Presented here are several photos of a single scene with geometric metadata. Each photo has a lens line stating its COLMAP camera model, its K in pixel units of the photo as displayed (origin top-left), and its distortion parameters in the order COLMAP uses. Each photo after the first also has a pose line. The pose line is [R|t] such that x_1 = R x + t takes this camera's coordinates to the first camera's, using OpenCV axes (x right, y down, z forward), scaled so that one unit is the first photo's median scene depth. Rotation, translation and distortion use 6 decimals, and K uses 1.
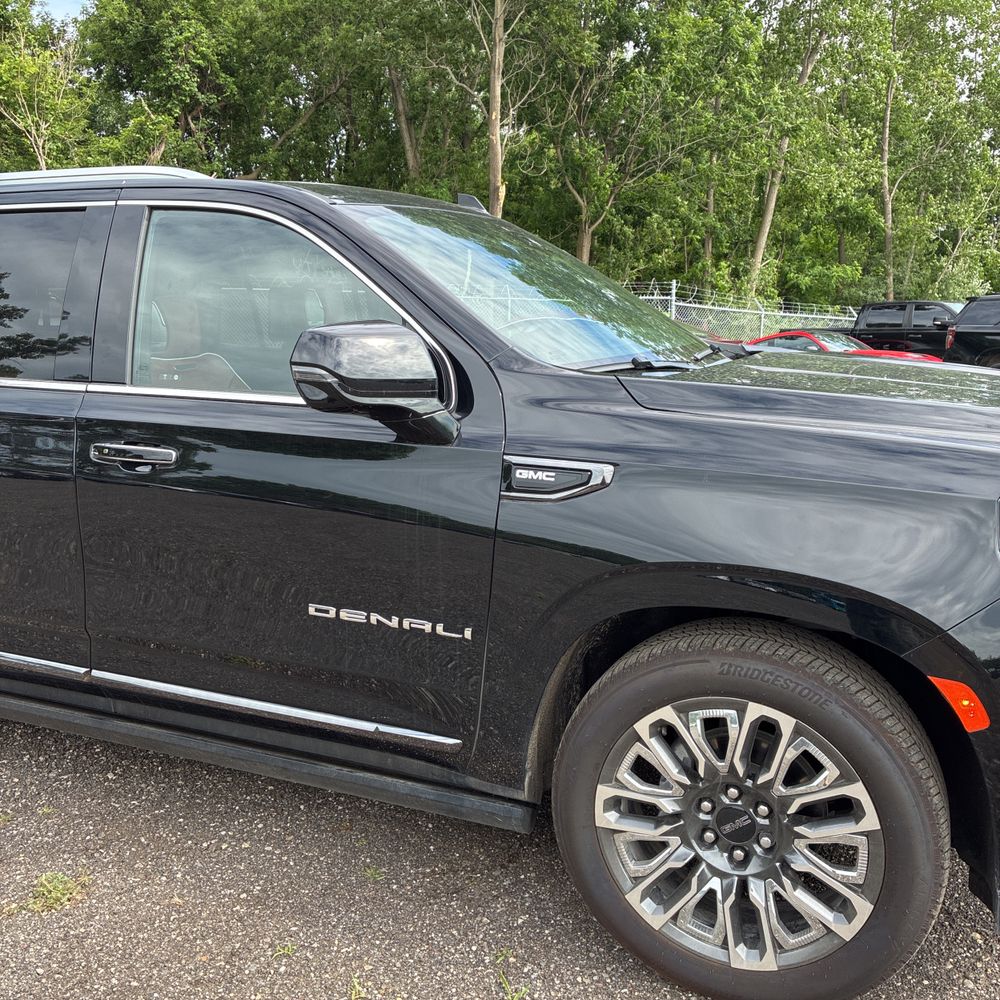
lens RADIAL K [[1010.0, 0, 496.7], [0, 1010.0, 505.3], [0, 0, 1]] dist [0.020490, 0.000000]
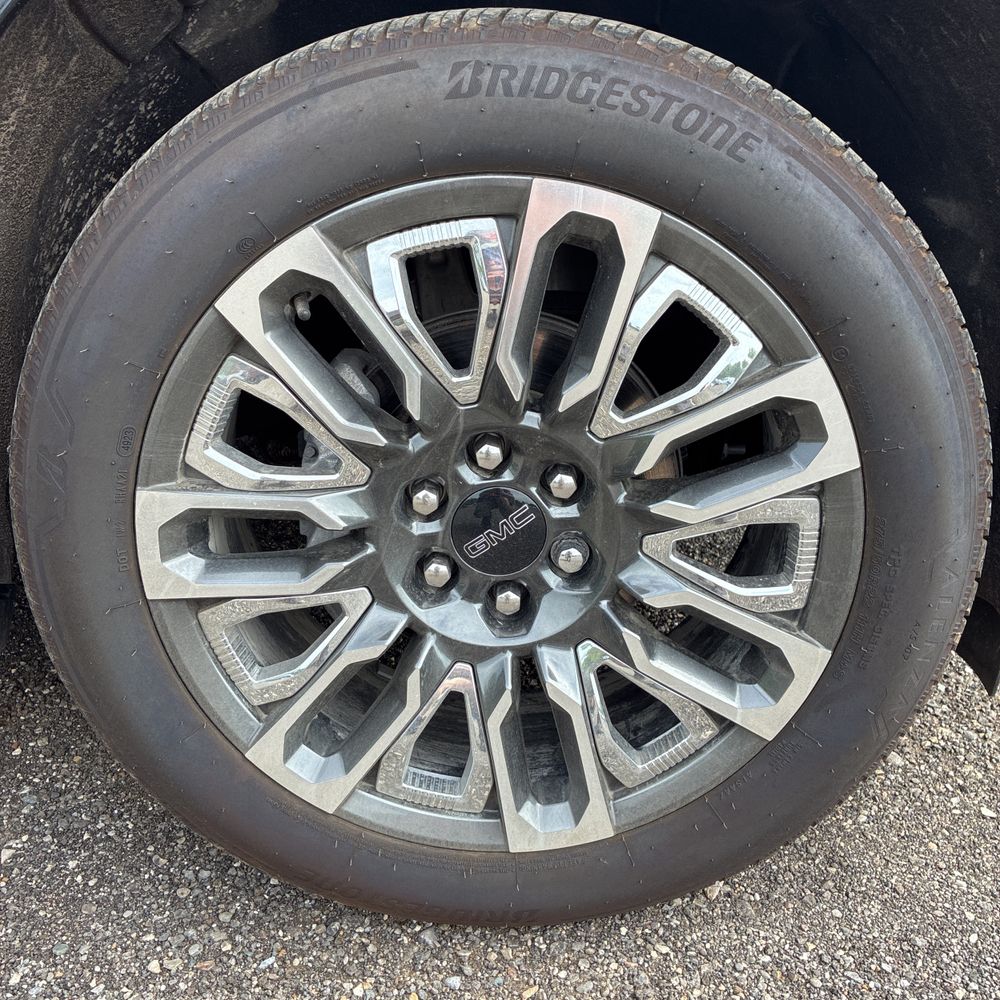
lens RADIAL K [[1010.0, 0, 501.3], [0, 1010.0, 503.5], [0, 0, 1]] dist [0.020490, 0.000000]
pose [[0.916169, -0.133908, 0.377760, 0.085178], [0.065849, 0.980018, 0.187693, 0.230182], [-0.395345, -0.147084, 0.906680, 0.639510]]
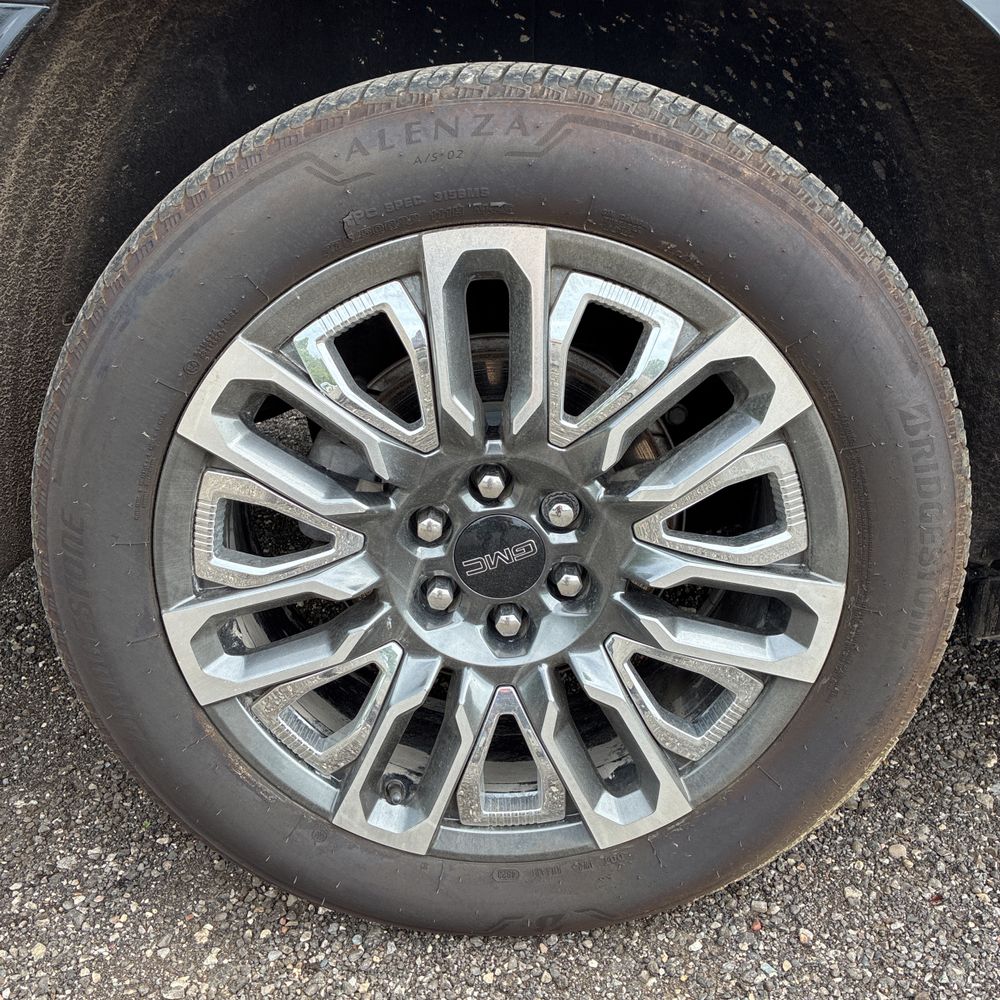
lens RADIAL K [[1010.0, 0, 495.7], [0, 1010.0, 501.6], [0, 0, 1]] dist [0.020490, 0.000000]
pose [[0.878274, -0.382874, 0.286431, 0.122473], [0.348615, 0.922724, 0.164462, 0.225413], [-0.327265, -0.044589, 0.943880, 0.606853]]
